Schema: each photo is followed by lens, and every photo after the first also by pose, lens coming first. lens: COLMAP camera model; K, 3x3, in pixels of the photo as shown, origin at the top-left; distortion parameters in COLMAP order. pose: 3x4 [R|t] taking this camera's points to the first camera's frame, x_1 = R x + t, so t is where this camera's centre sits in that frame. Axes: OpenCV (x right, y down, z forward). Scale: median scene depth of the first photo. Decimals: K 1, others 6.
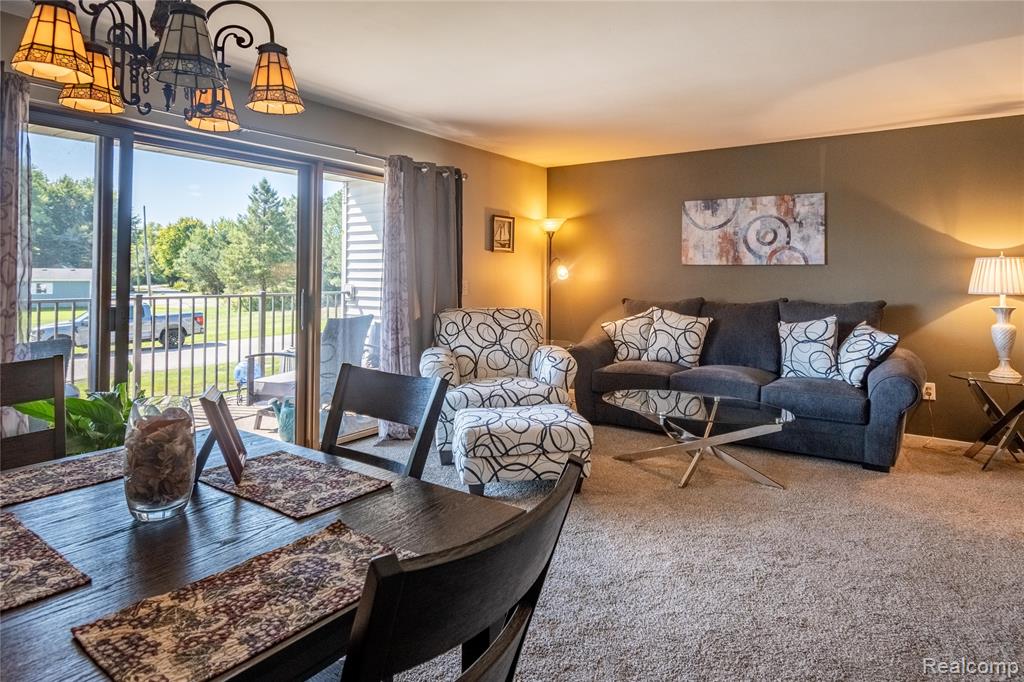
lens RADIAL K [[587.9, 0, 540.1], [0, 587.9, 263.3], [0, 0, 1]] dist [0.005252, -0.002505]
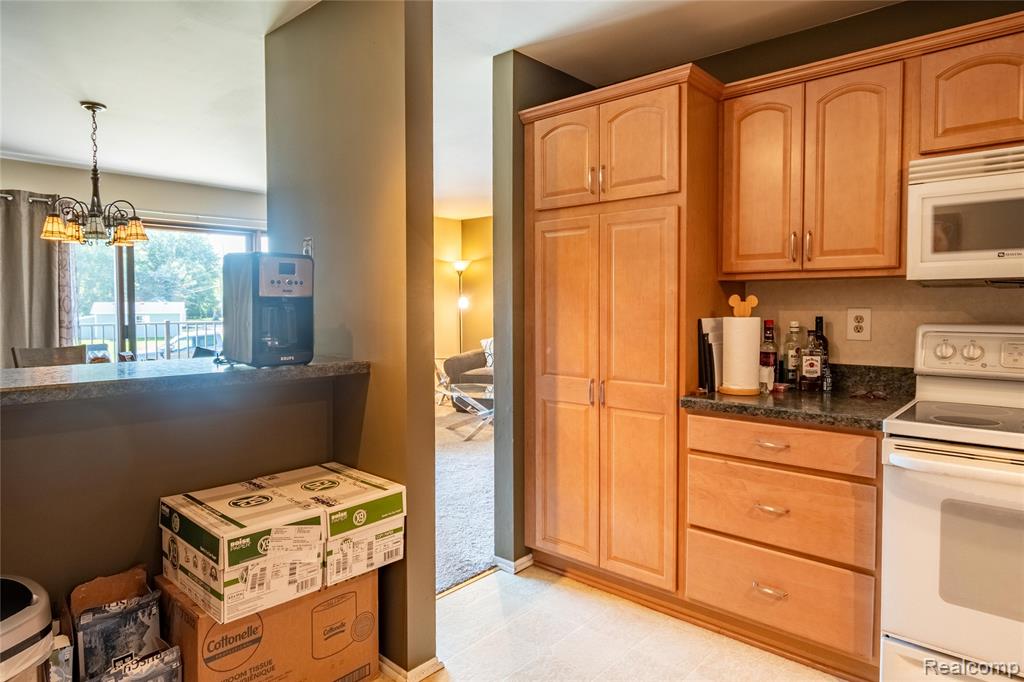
lens RADIAL K [[587.9, 0, 511.5], [0, 587.9, 332.2], [0, 0, 1]] dist [0.005252, -0.002505]
pose [[0.989978, 0.000184, -0.141224, 0.809832], [0.009077, 0.997848, 0.064935, -0.009361], [0.140932, -0.065566, 0.987846, -0.708673]]
